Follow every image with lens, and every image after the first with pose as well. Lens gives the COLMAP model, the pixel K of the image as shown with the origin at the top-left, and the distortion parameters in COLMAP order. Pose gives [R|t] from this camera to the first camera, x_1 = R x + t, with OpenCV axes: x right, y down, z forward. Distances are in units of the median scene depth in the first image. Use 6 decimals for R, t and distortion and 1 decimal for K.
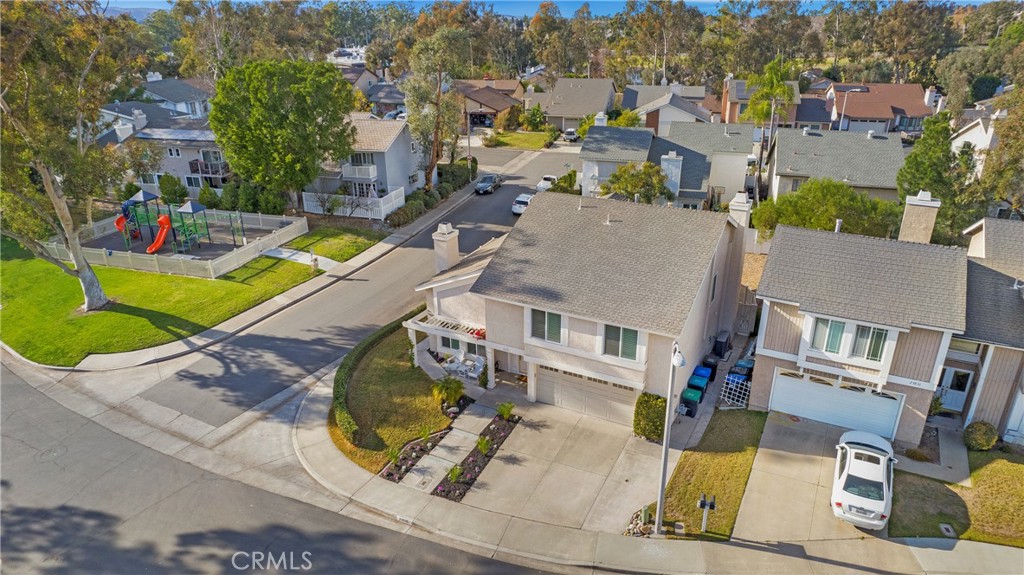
lens RADIAL K [[661.2, 0, 508.0], [0, 661.2, 292.4], [0, 0, 1]] dist [-0.048995, 0.024213]
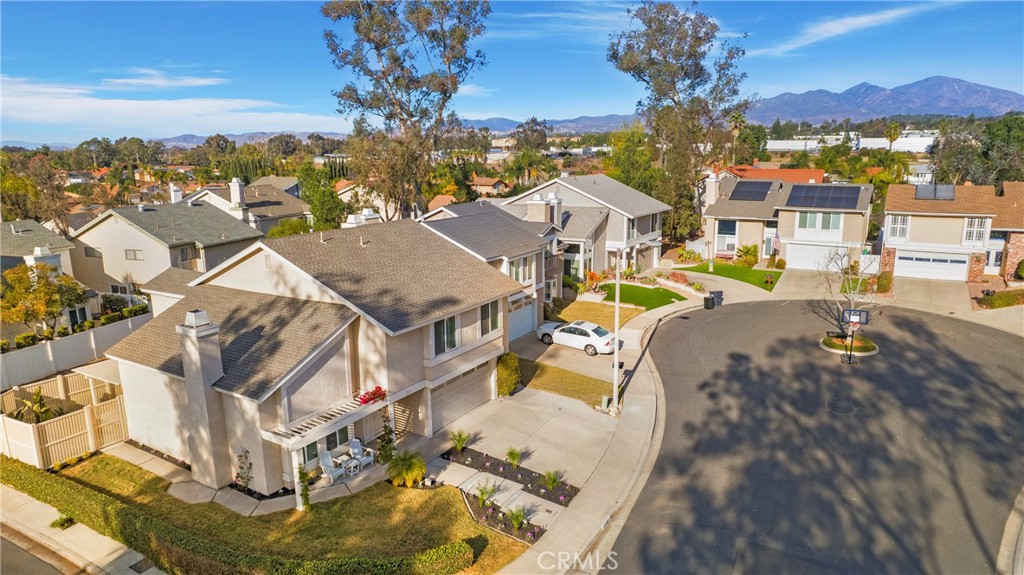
lens RADIAL K [[661.2, 0, 508.0], [0, 661.2, 292.4], [0, 0, 1]] dist [-0.048995, 0.024213]
pose [[0.038583, -0.196759, 0.979692, -0.785907], [0.408348, 0.897926, 0.164255, -0.115806], [-0.912010, 0.393718, 0.114991, 0.705225]]
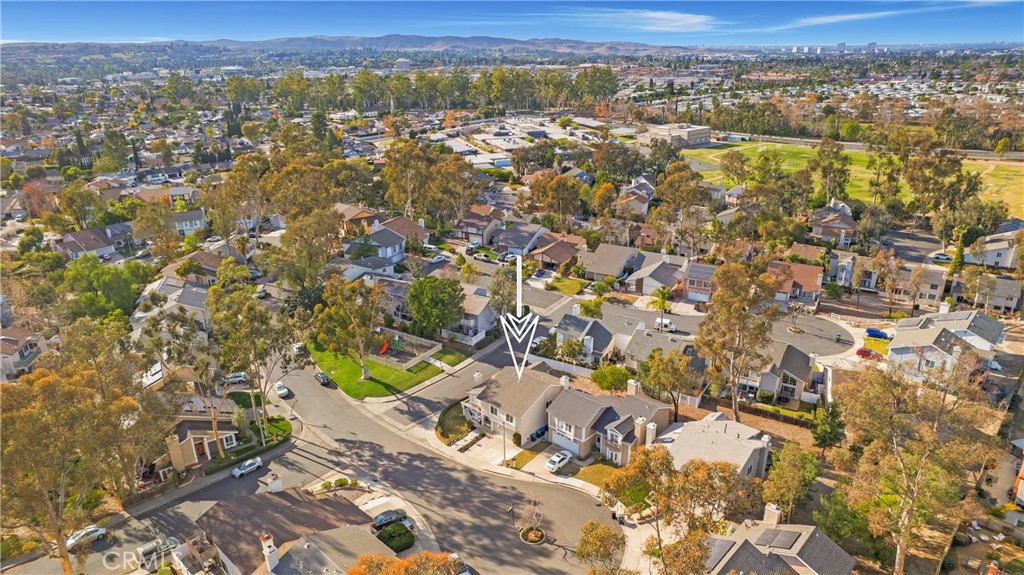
lens RADIAL K [[661.2, 0, 508.0], [0, 661.2, 292.4], [0, 0, 1]] dist [-0.048995, 0.024213]
pose [[0.969898, 0.090332, -0.226136, 0.819600], [-0.098244, 0.994874, -0.023961, -0.473626], [0.222813, 0.045457, 0.973801, -2.339628]]
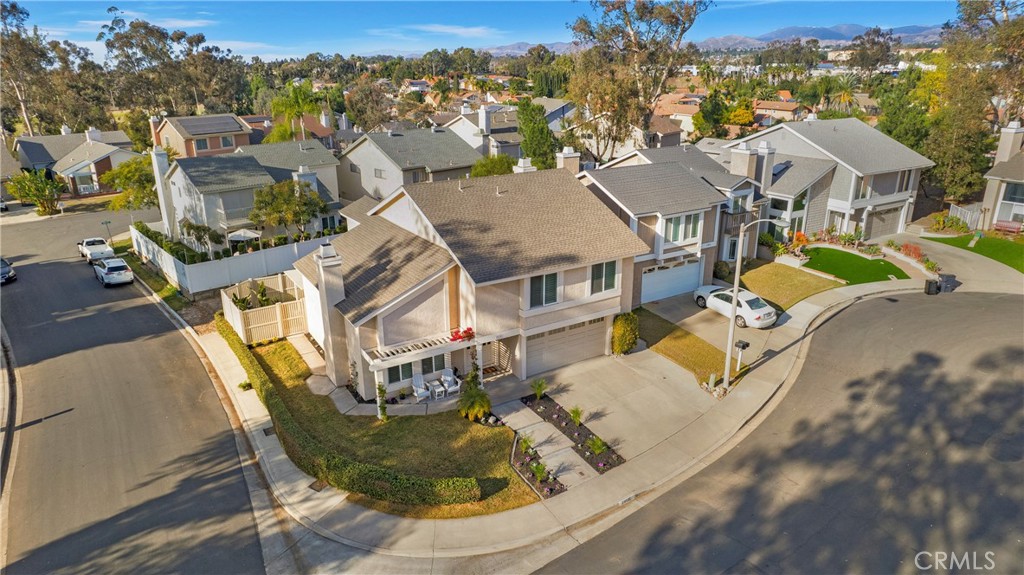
lens RADIAL K [[661.2, 0, 508.0], [0, 661.2, 292.4], [0, 0, 1]] dist [-0.048995, 0.024213]
pose [[0.486621, -0.278571, 0.828009, -0.739016], [0.348022, 0.931158, 0.108741, -0.070958], [-0.801299, 0.235250, 0.550070, 0.435690]]
